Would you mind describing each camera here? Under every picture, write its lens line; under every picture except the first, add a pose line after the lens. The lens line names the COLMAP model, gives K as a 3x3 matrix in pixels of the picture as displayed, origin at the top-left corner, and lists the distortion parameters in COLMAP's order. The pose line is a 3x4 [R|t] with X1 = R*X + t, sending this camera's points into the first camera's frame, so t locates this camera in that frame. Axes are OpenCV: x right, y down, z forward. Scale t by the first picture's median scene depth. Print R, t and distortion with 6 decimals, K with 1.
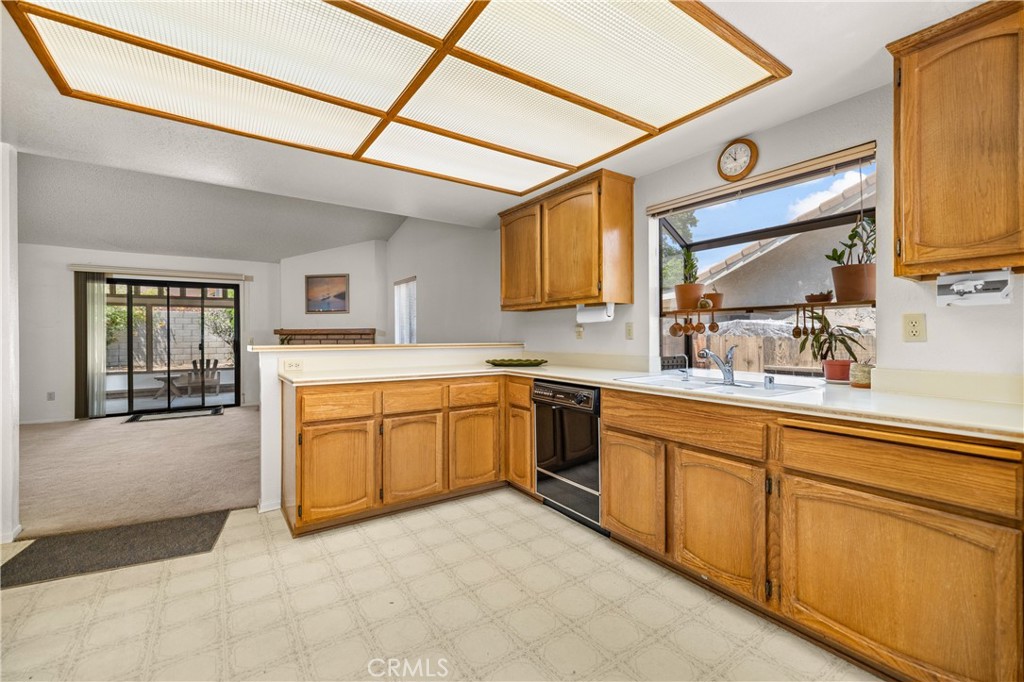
lens RADIAL K [[433.2, 0, 511.5], [0, 433.2, 338.2], [0, 0, 1]] dist [0.000698, 0.000284]
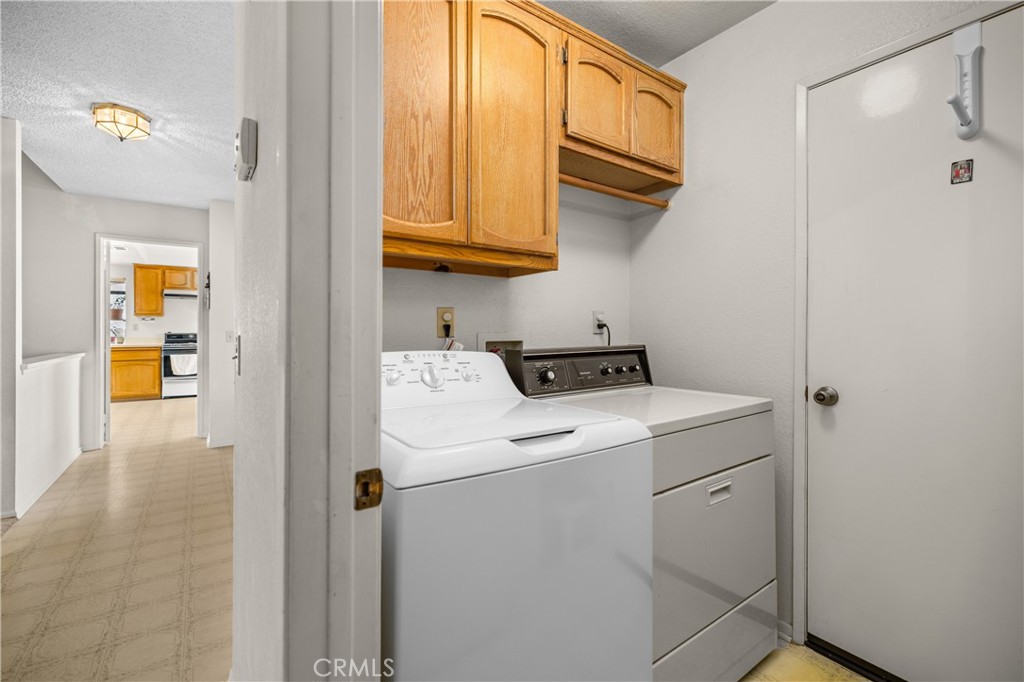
lens RADIAL K [[433.2, 0, 509.1], [0, 433.2, 335.6], [0, 0, 1]] dist [0.000698, 0.000284]
pose [[-0.011618, -0.003006, 0.999928, -2.508627], [0.008516, 0.999959, 0.003105, 0.055582], [-0.999896, 0.008552, -0.011591, -1.942086]]
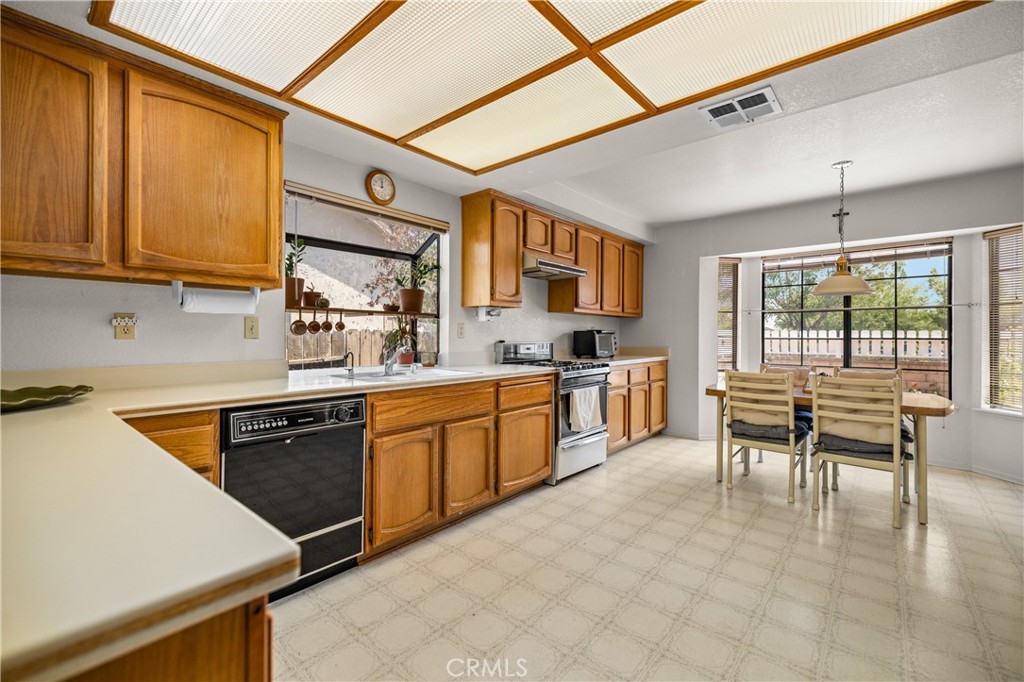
lens RADIAL K [[433.2, 0, 512.1], [0, 433.2, 335.5], [0, 0, 1]] dist [0.000698, 0.000284]
pose [[-0.255566, 0.000029, 0.966791, -0.753116], [0.003448, 0.999994, 0.000881, -0.002923], [-0.966785, 0.003559, -0.255565, 0.990420]]
